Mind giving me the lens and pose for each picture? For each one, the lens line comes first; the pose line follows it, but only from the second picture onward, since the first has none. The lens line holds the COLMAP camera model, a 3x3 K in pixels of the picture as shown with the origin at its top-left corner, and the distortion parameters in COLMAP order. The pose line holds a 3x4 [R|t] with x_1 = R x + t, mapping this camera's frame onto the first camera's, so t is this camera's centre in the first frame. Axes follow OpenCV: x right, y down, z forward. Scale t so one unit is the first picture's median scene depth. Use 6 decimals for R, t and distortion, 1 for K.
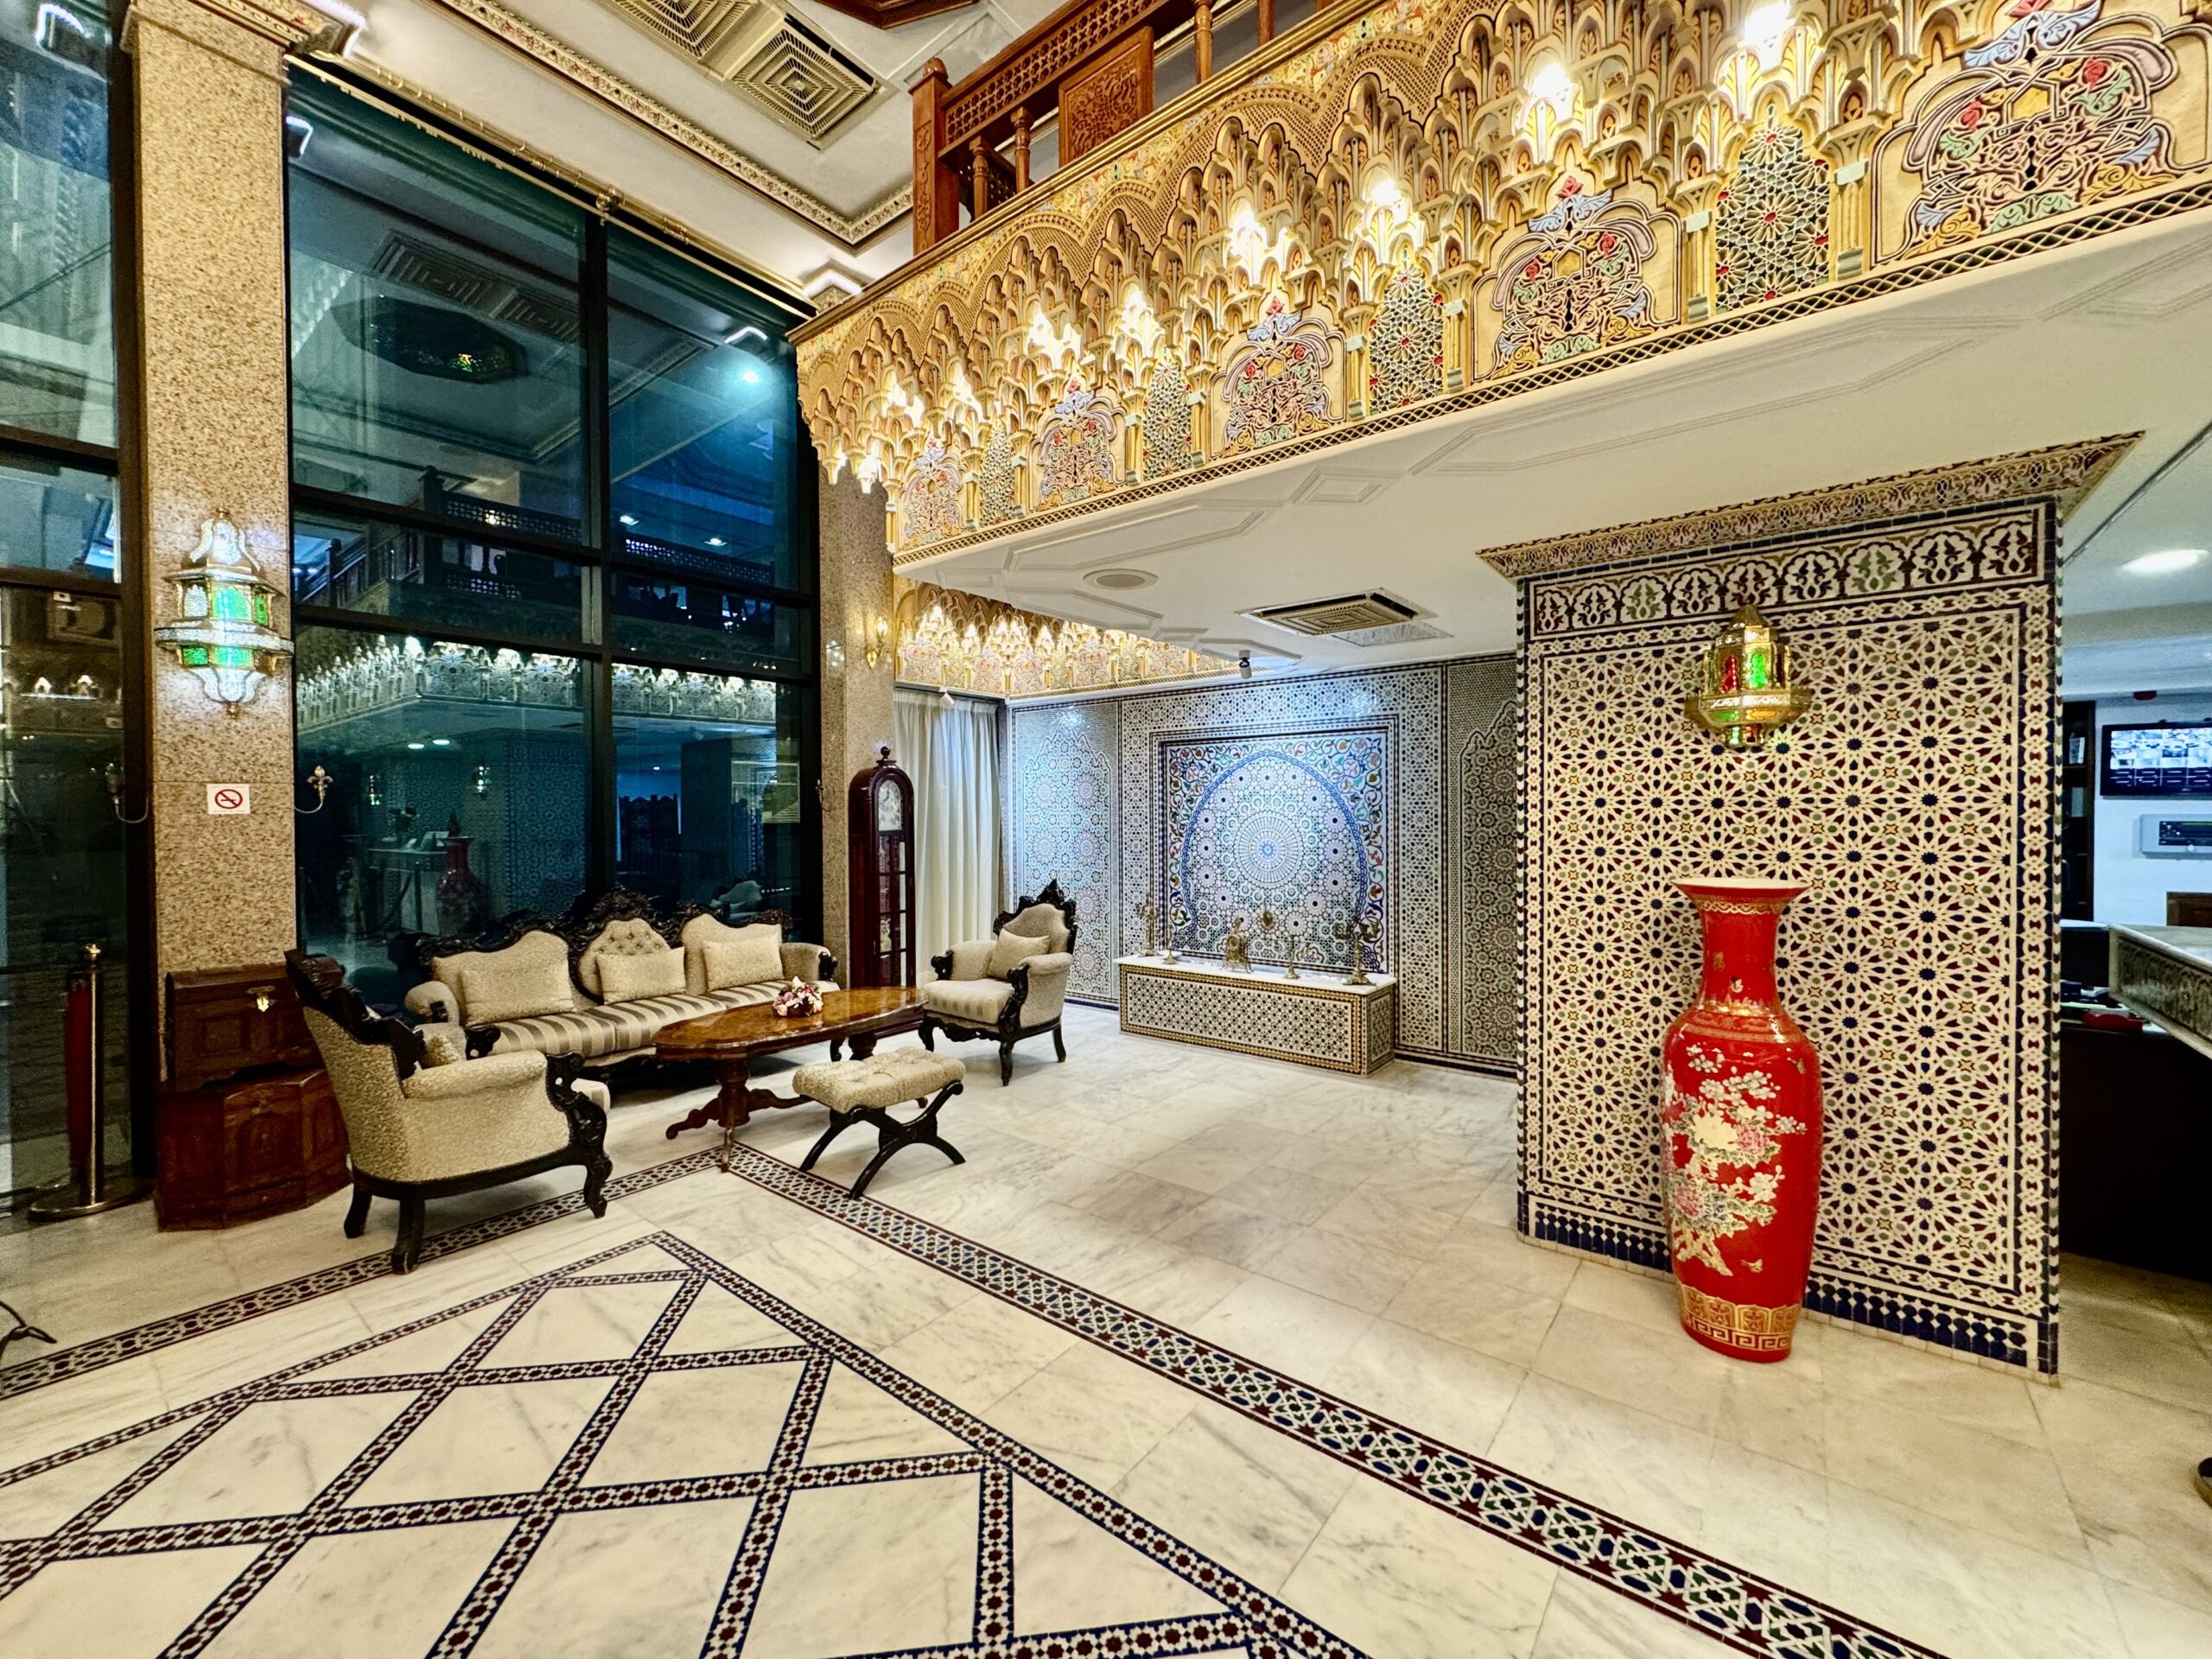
lens RADIAL K [[881.5, 0, 1102.7], [0, 881.5, 821.4], [0, 0, 1]] dist [-0.001553, 0.000069]
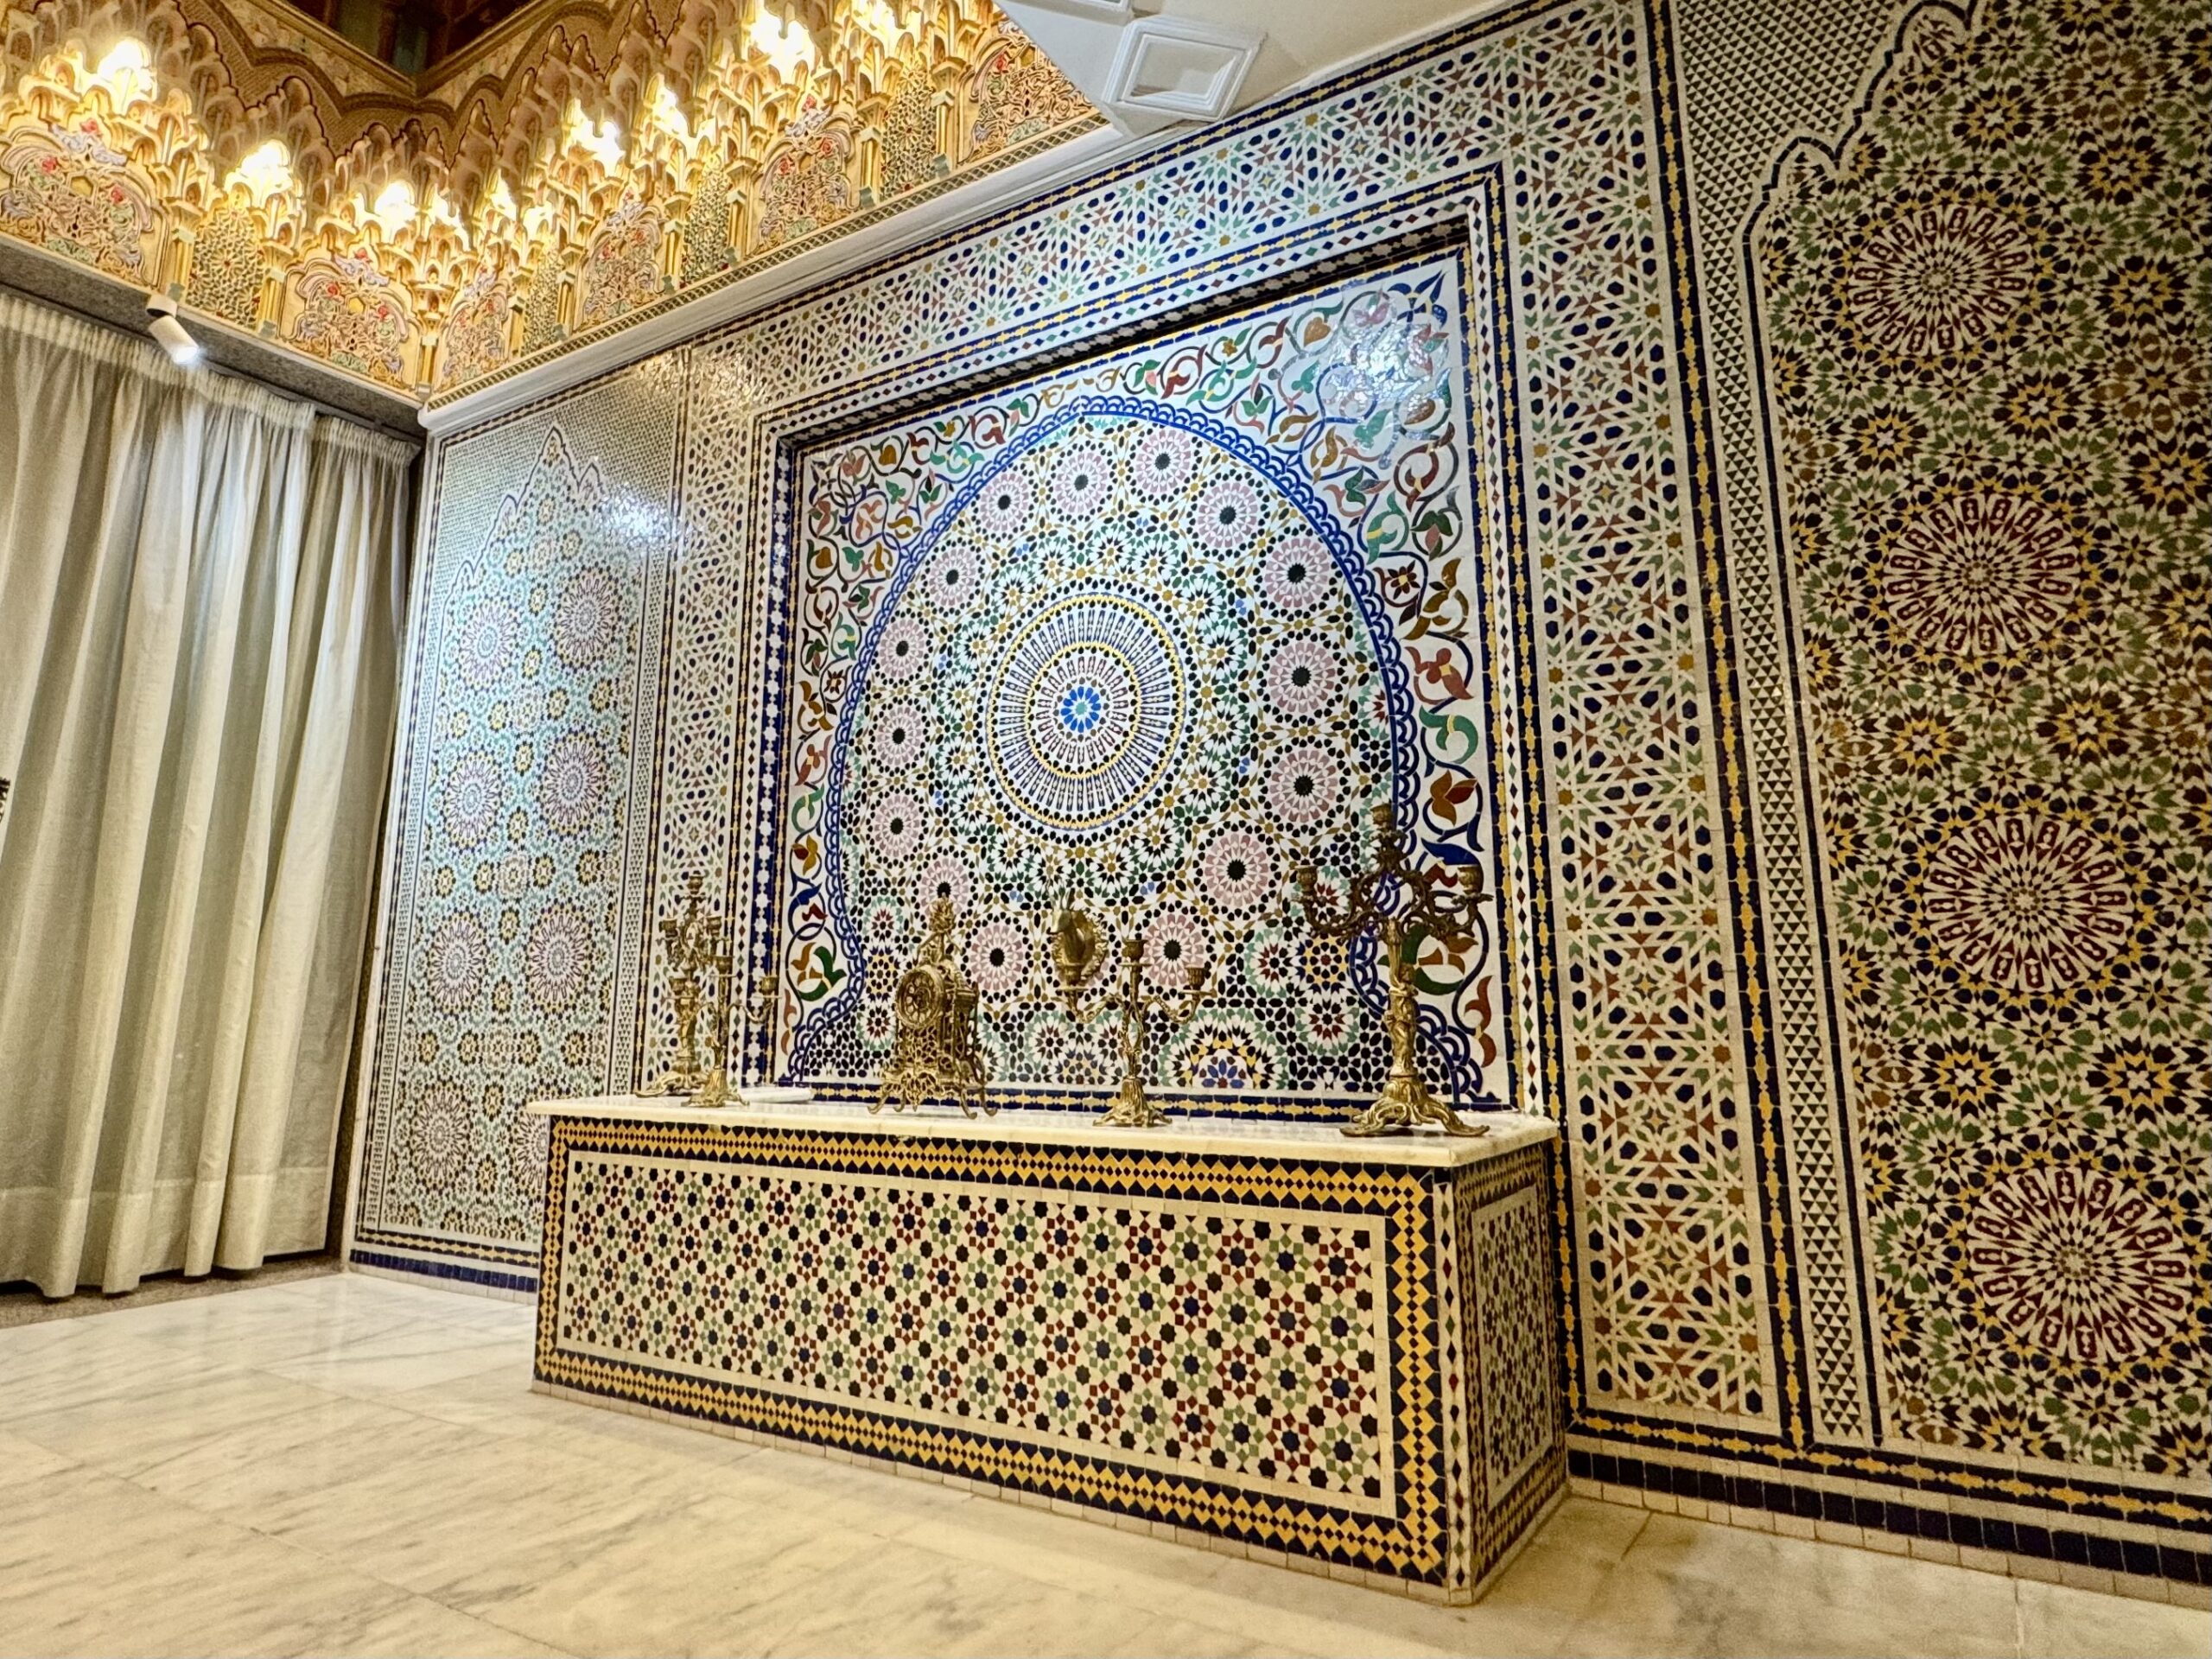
lens RADIAL K [[1213.1, 0, 1135.1], [0, 1213.1, 827.8], [0, 0, 1]] dist [-0.002104, -0.000099]
pose [[0.996810, 0.015847, 0.078216, 0.218425], [-0.000319, 0.980870, -0.194666, 0.188517], [-0.079805, 0.194020, 0.977746, 0.764142]]
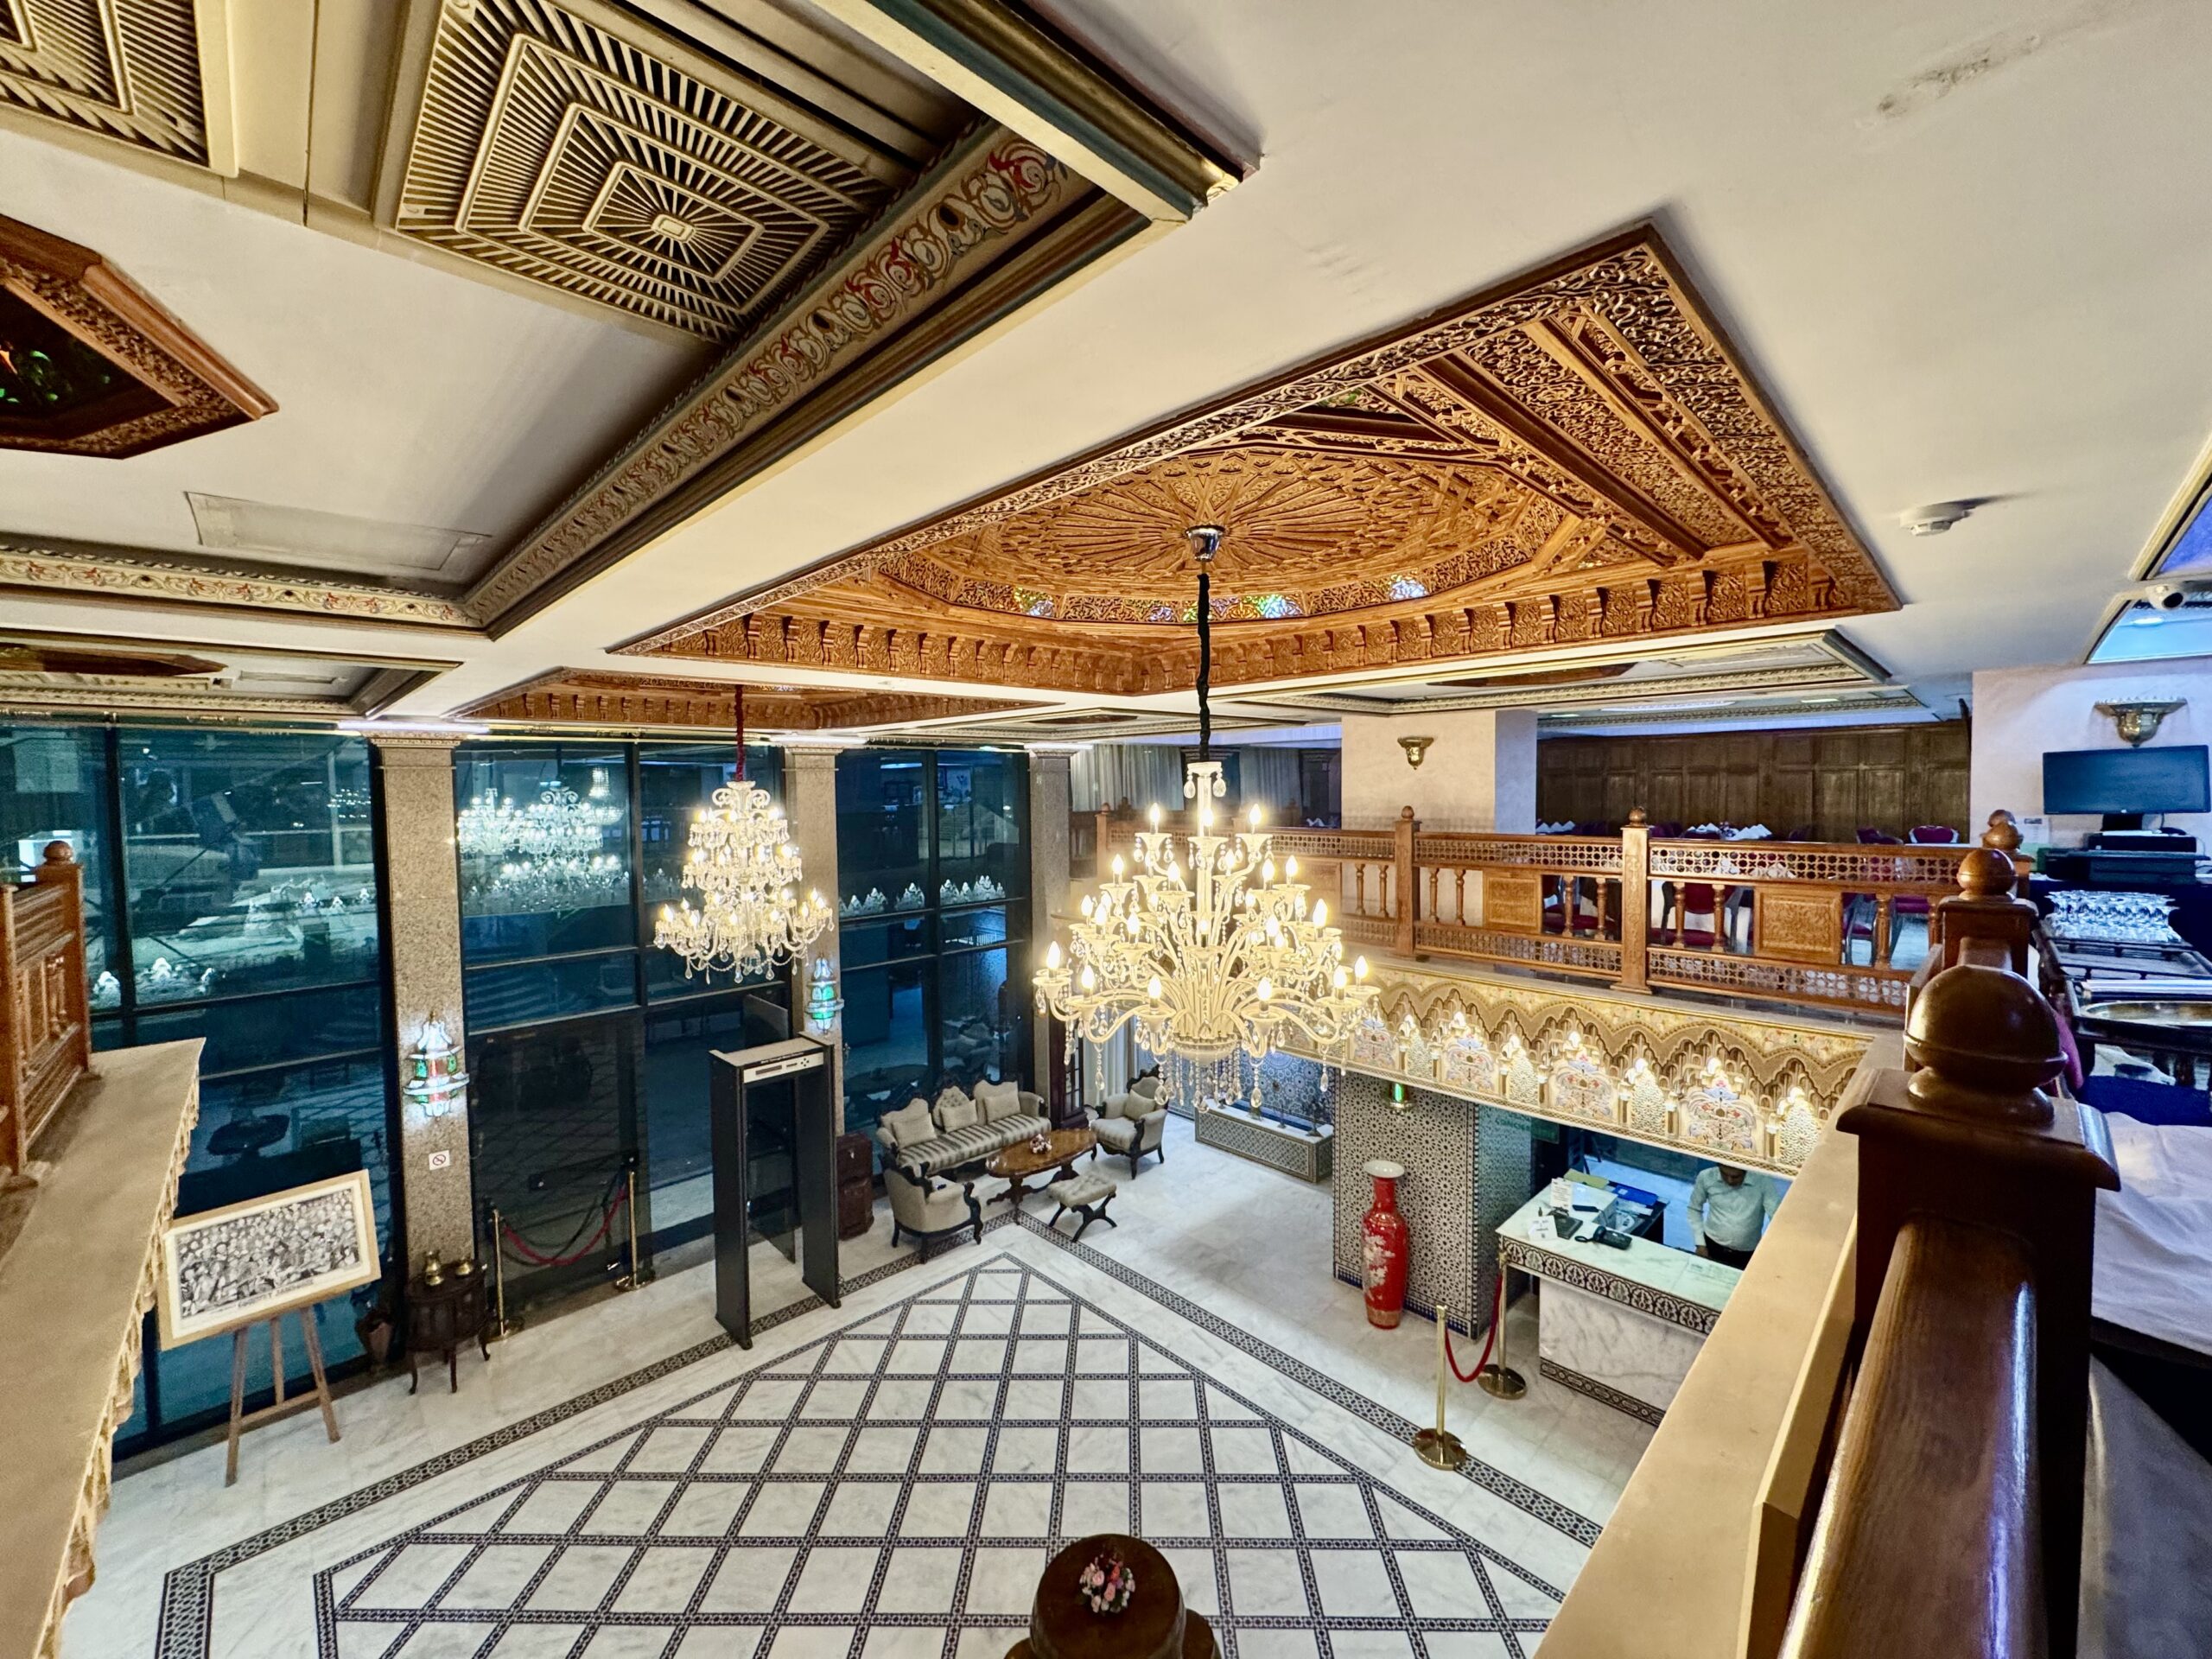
lens RADIAL K [[881.5, 0, 1102.7], [0, 881.5, 821.4], [0, 0, 1]] dist [-0.001553, 0.000069]
pose [[0.990515, 0.000134, -0.137406, 0.103871], [0.004658, 0.999392, 0.034553, -0.625312], [0.137327, -0.034865, 0.989912, -1.045215]]
